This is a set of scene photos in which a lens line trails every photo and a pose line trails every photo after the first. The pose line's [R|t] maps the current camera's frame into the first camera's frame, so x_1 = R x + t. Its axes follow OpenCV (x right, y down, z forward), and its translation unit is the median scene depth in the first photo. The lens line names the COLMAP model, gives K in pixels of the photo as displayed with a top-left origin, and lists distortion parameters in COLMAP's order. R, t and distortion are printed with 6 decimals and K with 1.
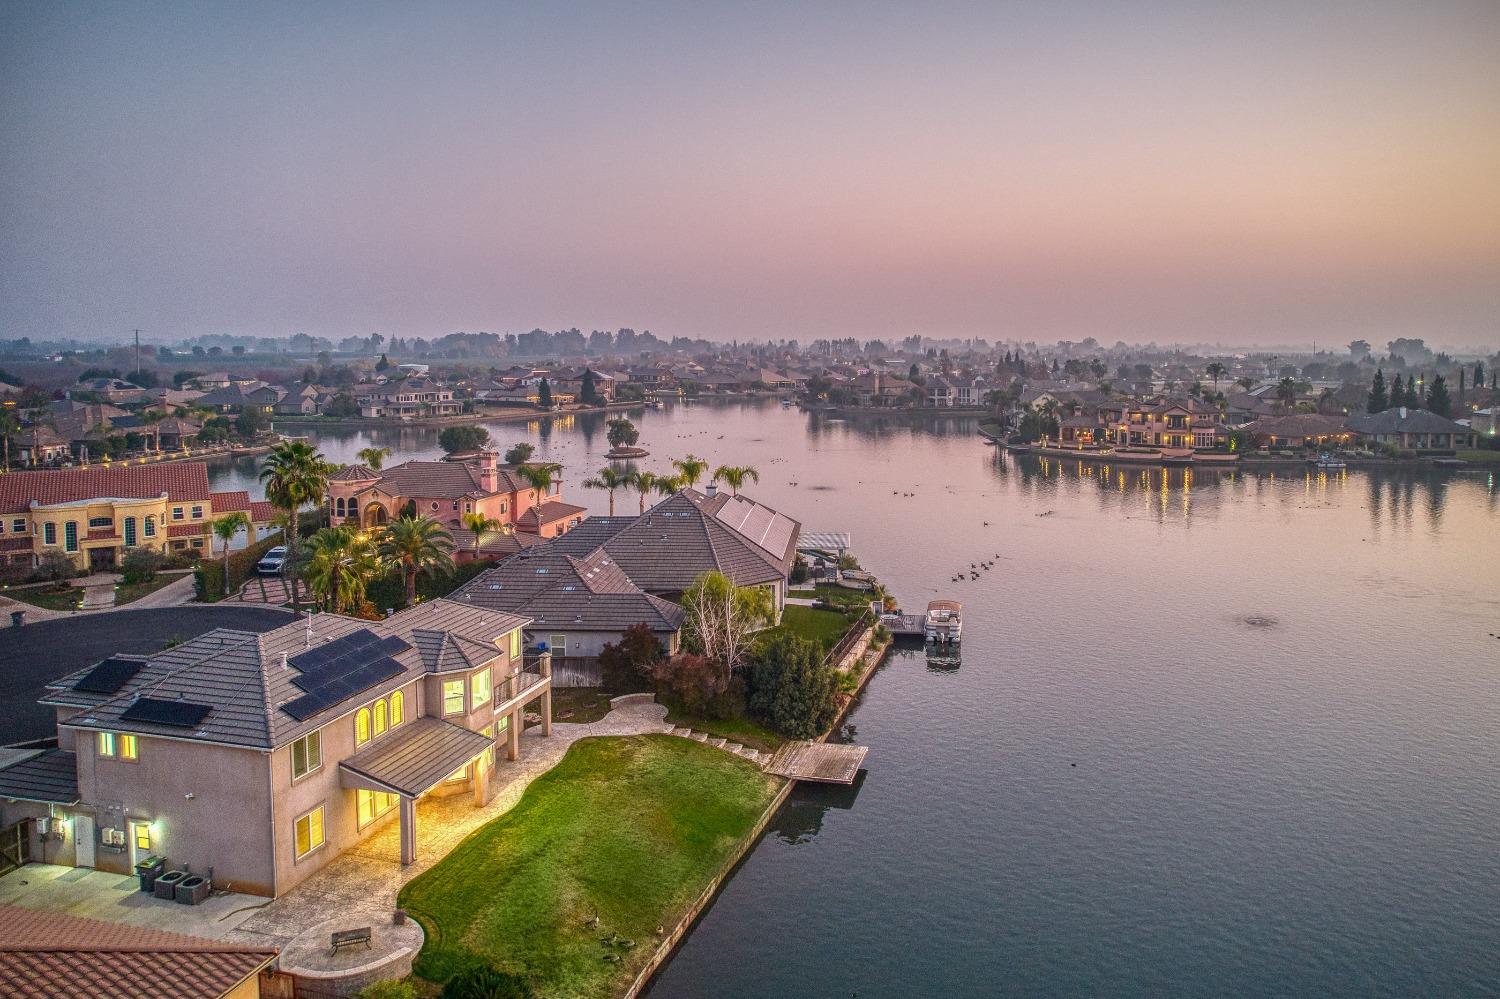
lens RADIAL K [[1094.9, 0, 868.5], [0, 1094.9, 412.3], [0, 0, 1]] dist [-0.039039, 0.003133]
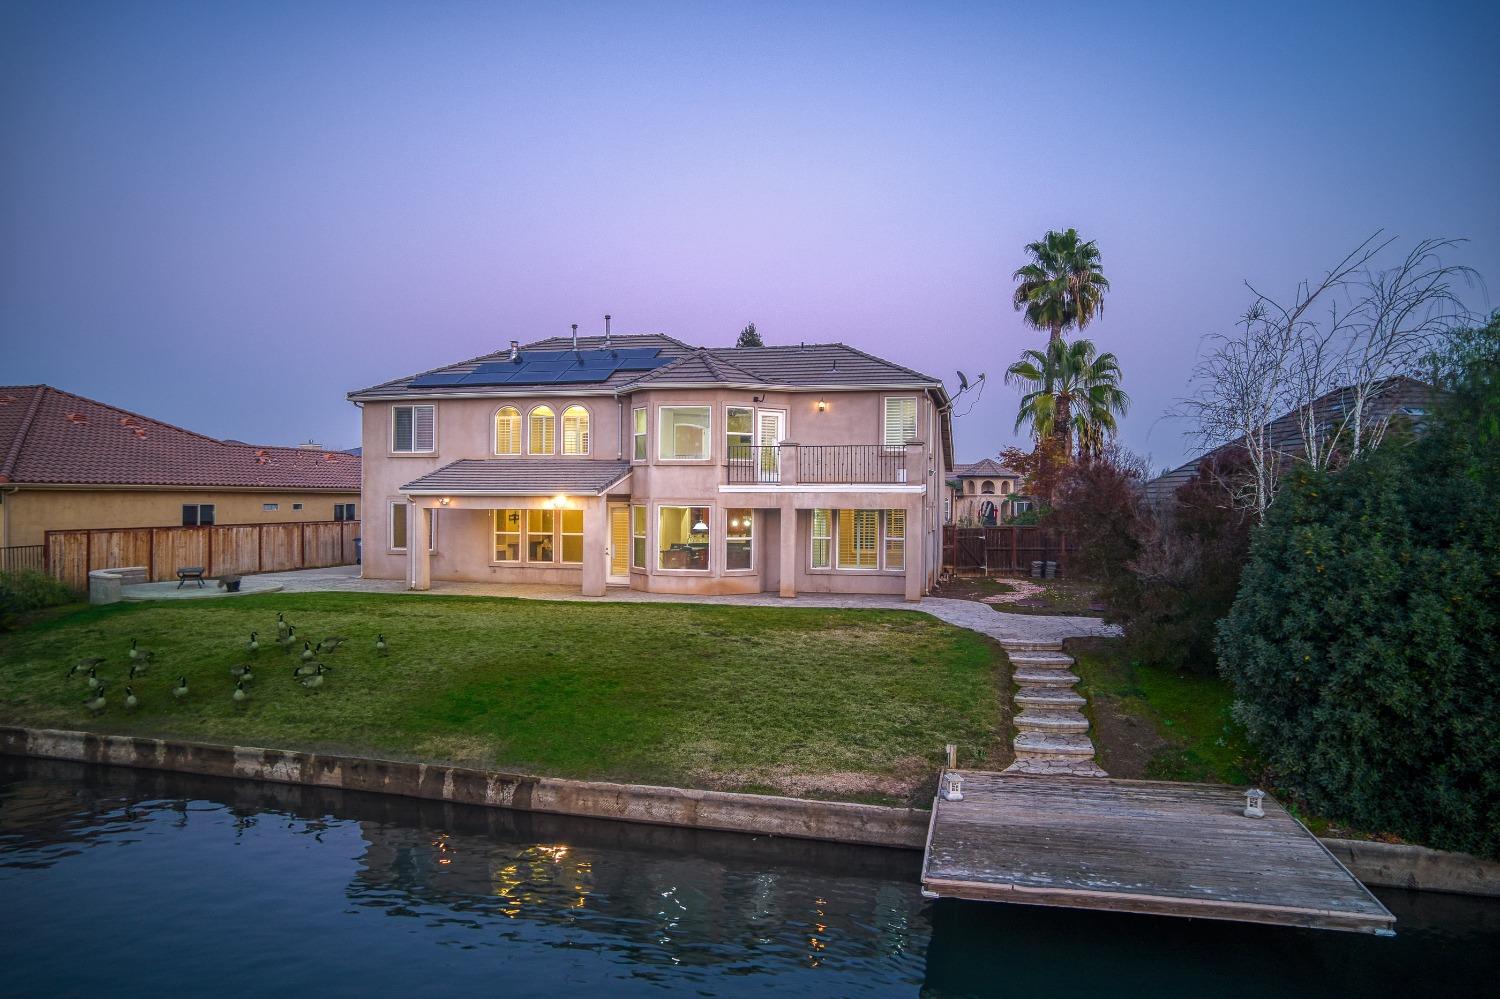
lens RADIAL K [[1031.2, 0, 735.1], [0, 1031.2, 484.2], [0, 0, 1]] dist [-0.054835, 0.031752]
pose [[-0.047744, -0.027978, -0.998468, 0.127646], [-0.083560, 0.996216, -0.023919, 0.178821], [0.995358, 0.082290, -0.049901, 0.644273]]
